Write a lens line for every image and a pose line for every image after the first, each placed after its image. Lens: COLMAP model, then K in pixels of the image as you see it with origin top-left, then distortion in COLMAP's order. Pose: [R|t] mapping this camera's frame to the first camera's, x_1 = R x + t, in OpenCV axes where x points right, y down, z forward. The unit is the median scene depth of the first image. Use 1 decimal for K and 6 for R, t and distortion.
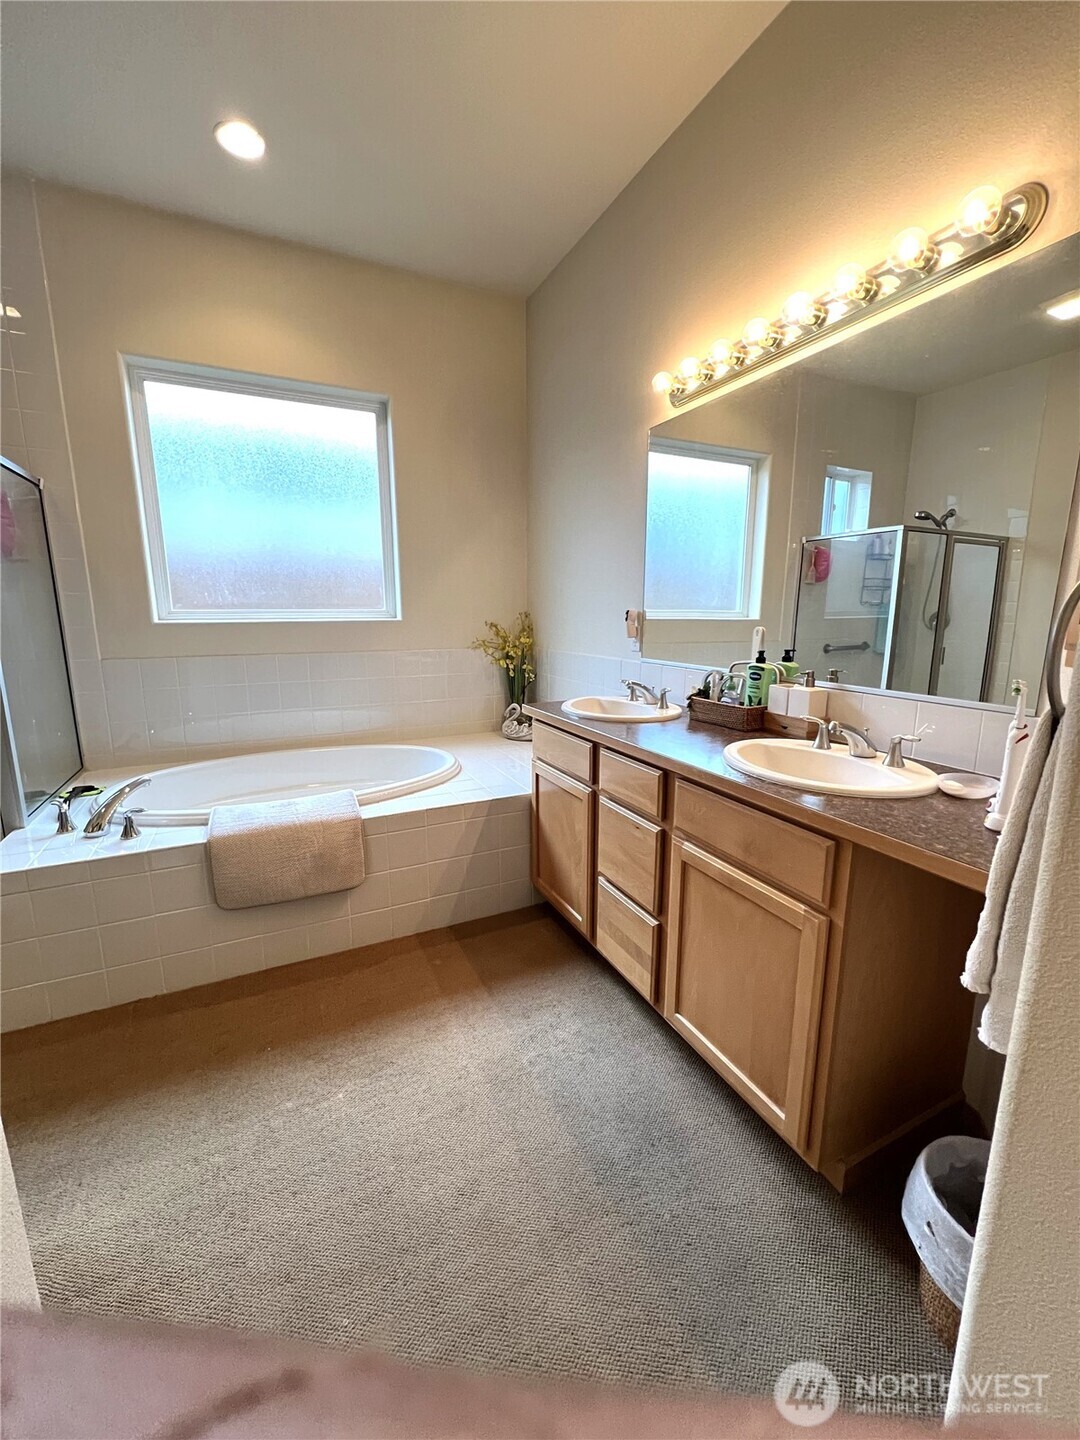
lens RADIAL K [[576.1, 0, 541.5], [0, 576.1, 717.7], [0, 0, 1]] dist [-0.001589, -0.000598]
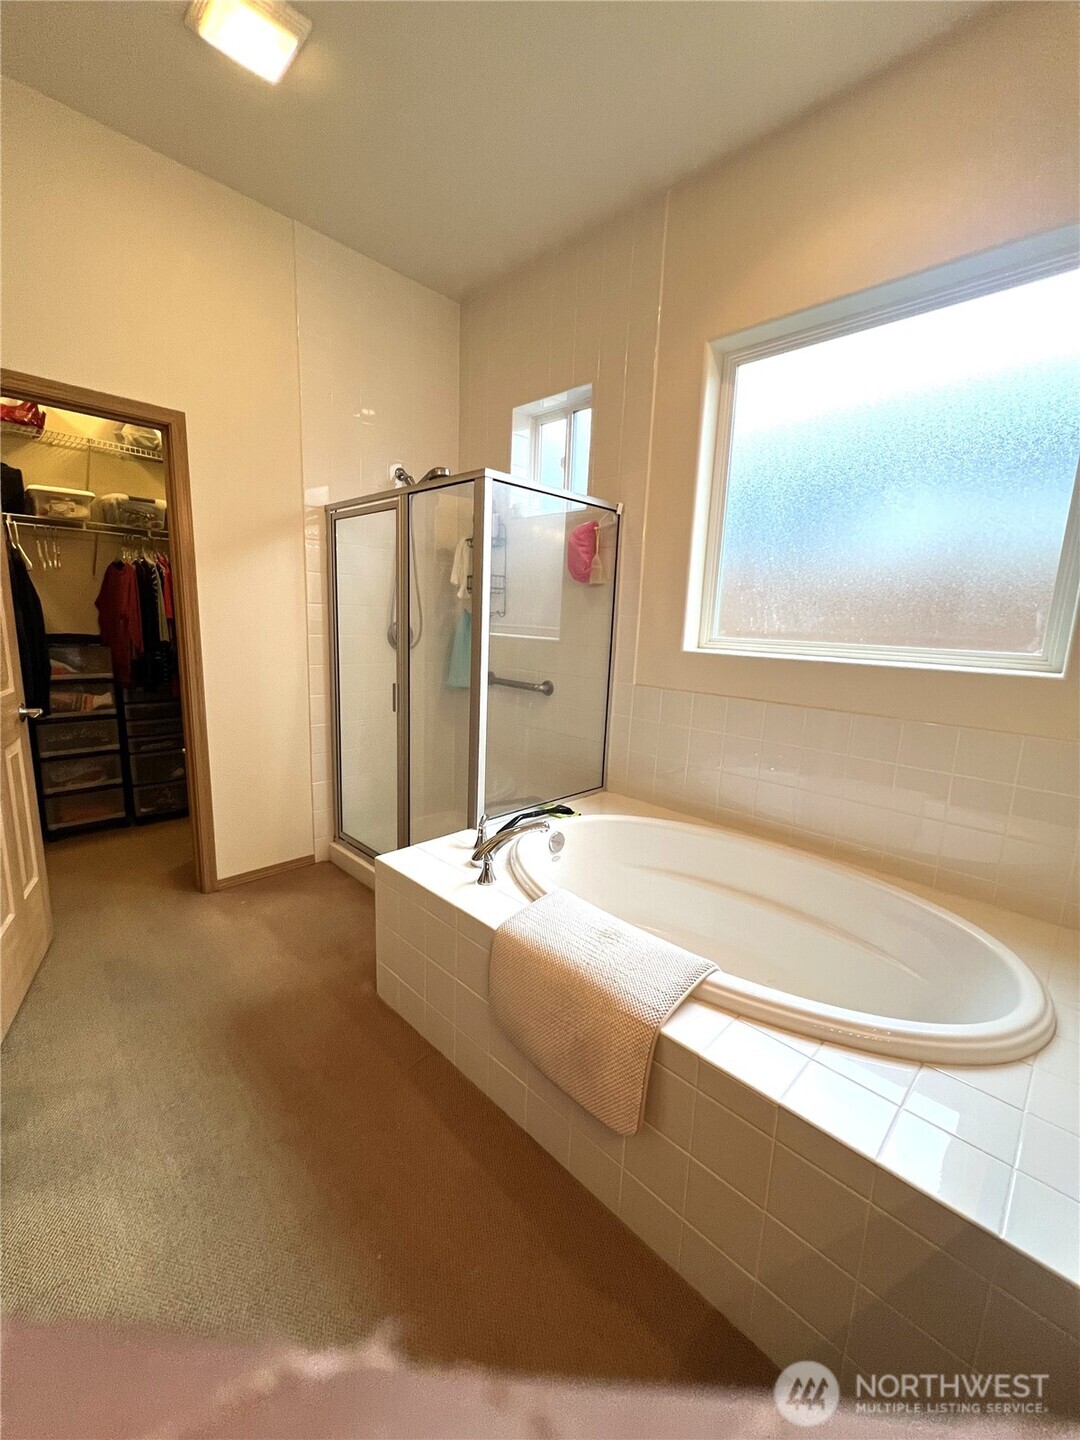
lens RADIAL K [[576.1, 0, 538.6], [0, 576.1, 721.4], [0, 0, 1]] dist [-0.001589, -0.000598]
pose [[0.327443, 0.180026, -0.927562, 0.086932], [-0.211386, 0.970757, 0.113786, -0.120270], [0.920922, 0.158815, 0.355923, 0.532798]]
